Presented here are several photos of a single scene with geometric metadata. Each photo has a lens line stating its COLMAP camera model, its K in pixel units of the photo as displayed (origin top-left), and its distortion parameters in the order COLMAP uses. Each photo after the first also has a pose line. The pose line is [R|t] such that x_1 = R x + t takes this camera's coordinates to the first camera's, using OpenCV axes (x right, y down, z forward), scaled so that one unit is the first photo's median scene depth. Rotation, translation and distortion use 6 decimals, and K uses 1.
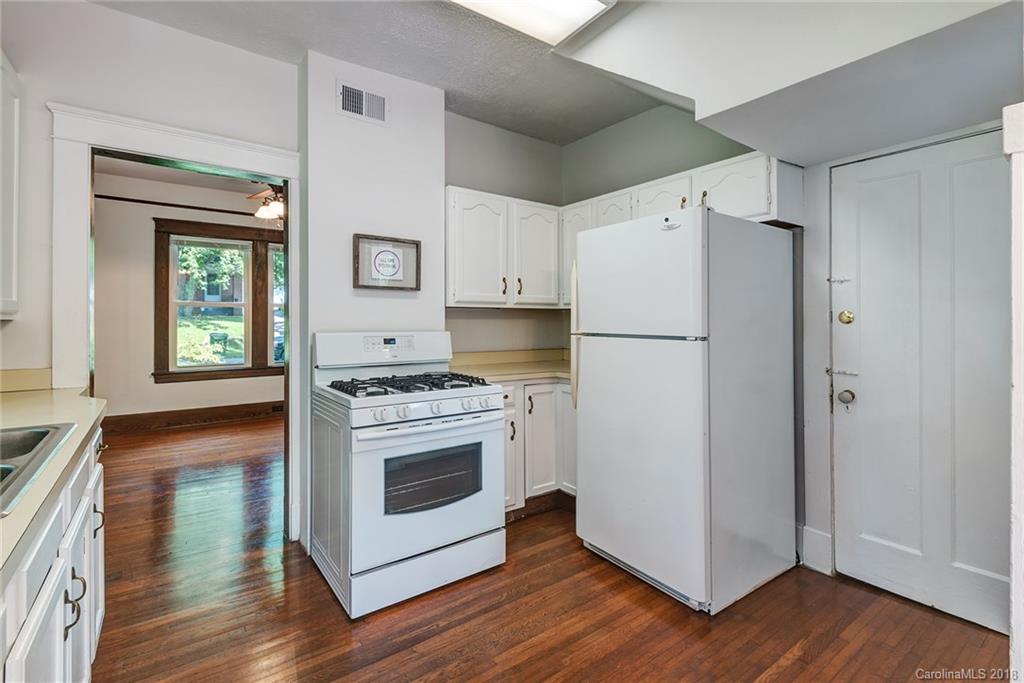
lens RADIAL K [[472.5, 0, 512.5], [0, 472.5, 319.6], [0, 0, 1]] dist [0.001733, 0.000456]
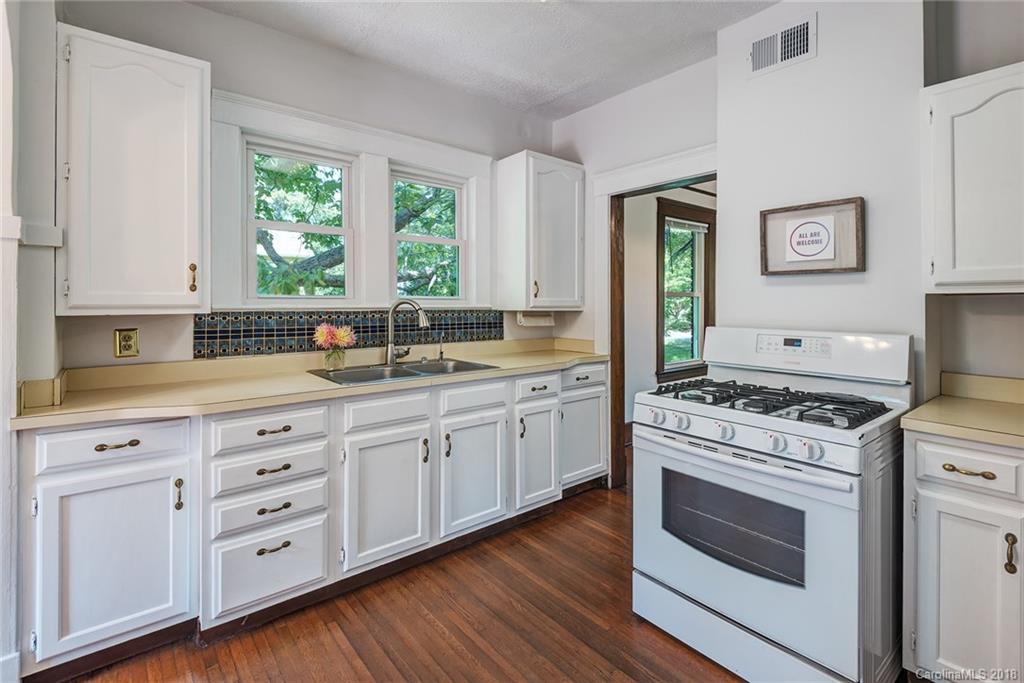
lens RADIAL K [[472.5, 0, 513.2], [0, 472.5, 297.4], [0, 0, 1]] dist [0.000199, 0.000045]
pose [[0.049078, -0.002416, -0.998792, 0.529178], [0.009337, 0.999954, -0.001960, -0.032811], [0.998751, -0.009229, 0.049098, 0.558196]]
